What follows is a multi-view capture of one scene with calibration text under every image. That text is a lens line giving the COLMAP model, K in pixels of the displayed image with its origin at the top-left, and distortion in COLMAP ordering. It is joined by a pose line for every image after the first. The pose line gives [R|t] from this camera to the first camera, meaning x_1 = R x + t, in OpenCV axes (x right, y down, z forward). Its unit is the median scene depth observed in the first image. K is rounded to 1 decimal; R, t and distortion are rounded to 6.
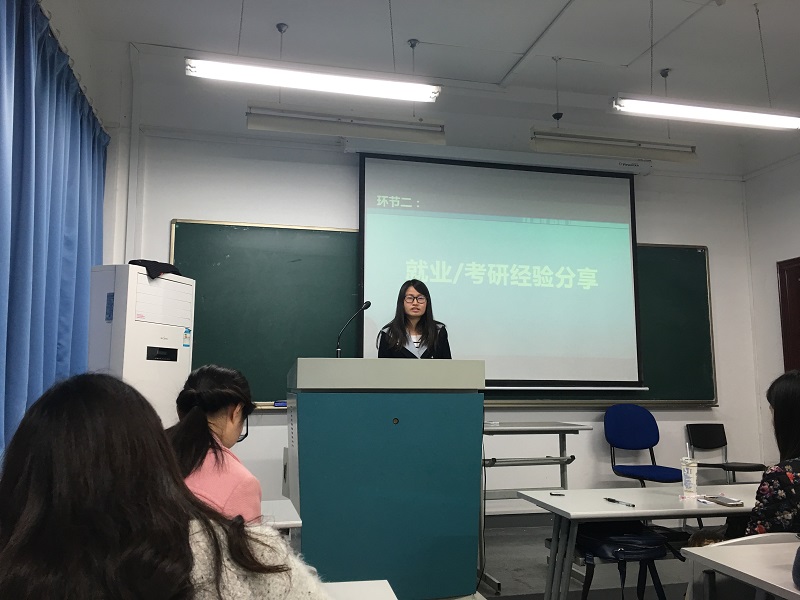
lens RADIAL K [[683.6, 0, 397.5], [0, 683.6, 293.5], [0, 0, 1]] dist [0.094390, -0.115319]
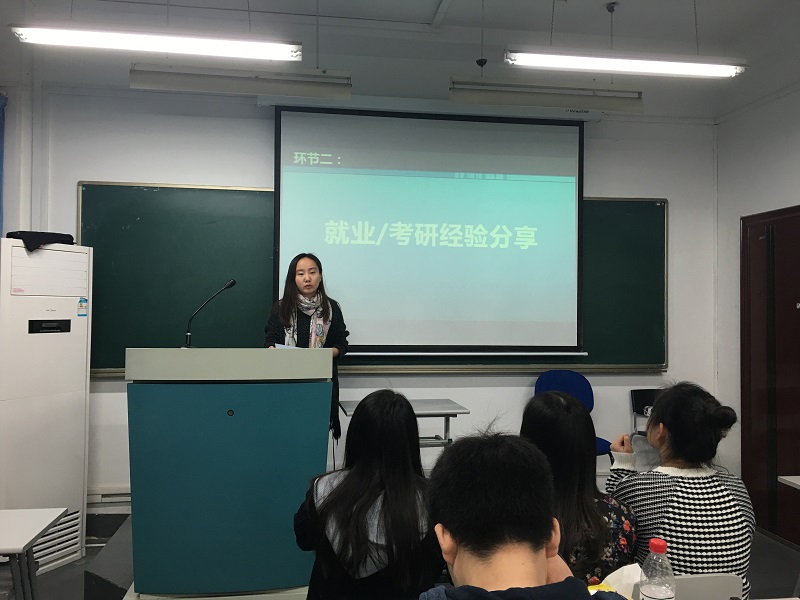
lens RADIAL K [[683.6, 0, 397.5], [0, 683.6, 293.5], [0, 0, 1]] dist [0.094390, -0.115319]
pose [[0.995789, 0.005424, -0.091518, 0.198741], [0.004891, 0.993684, 0.112107, -0.054574], [0.091548, -0.112083, 0.989473, 0.052019]]
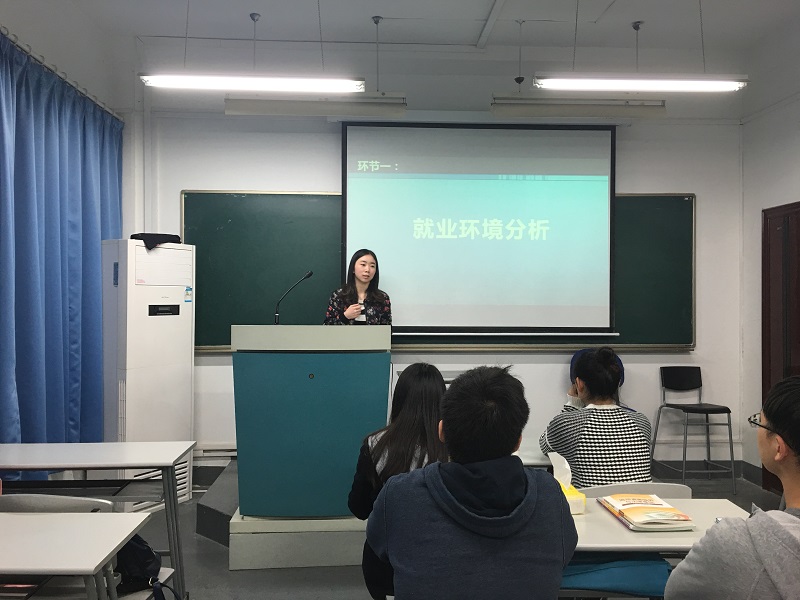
lens RADIAL K [[683.6, 0, 397.5], [0, 683.6, 293.5], [0, 0, 1]] dist [0.094390, -0.115319]
pose [[0.983426, 0.001294, -0.181307, 0.231223], [0.022067, 0.991687, 0.126770, -0.069850], [0.179964, -0.128670, 0.975221, -0.091616]]
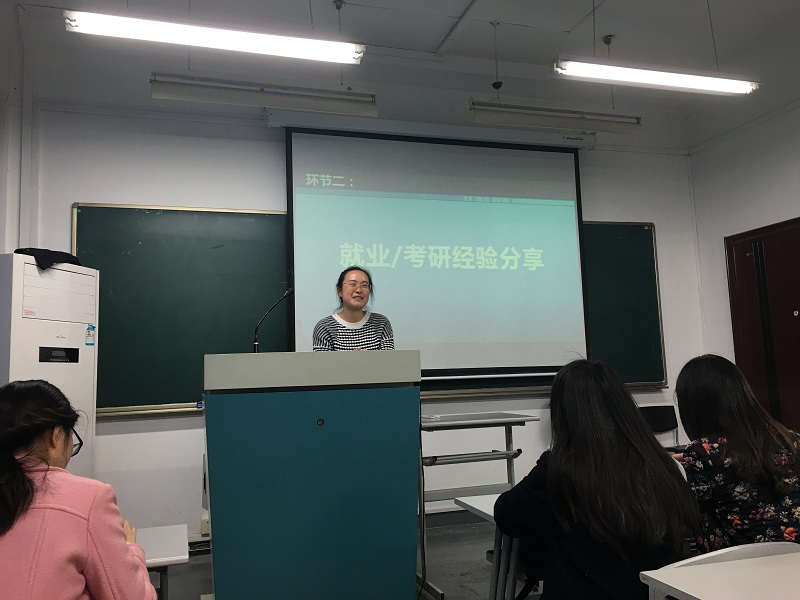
lens RADIAL K [[683.6, 0, 397.5], [0, 683.6, 293.5], [0, 0, 1]] dist [0.094390, -0.115319]
pose [[0.997372, -0.027977, 0.066832, 0.026262], [0.026967, 0.999509, 0.015978, 0.005812], [-0.067246, -0.014133, 0.997636, 0.070851]]
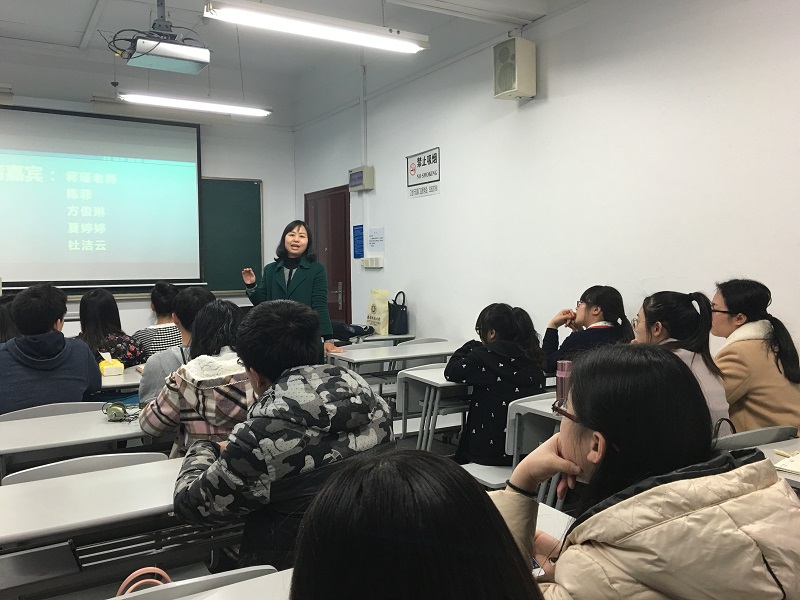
lens RADIAL K [[683.6, 0, 397.5], [0, 683.6, 293.5], [0, 0, 1]] dist [0.094390, -0.115319]
pose [[0.957612, -0.020580, 0.287326, 0.347812], [-0.033656, 0.982621, 0.182548, -0.119176], [-0.286089, -0.184481, 0.940276, -0.466664]]
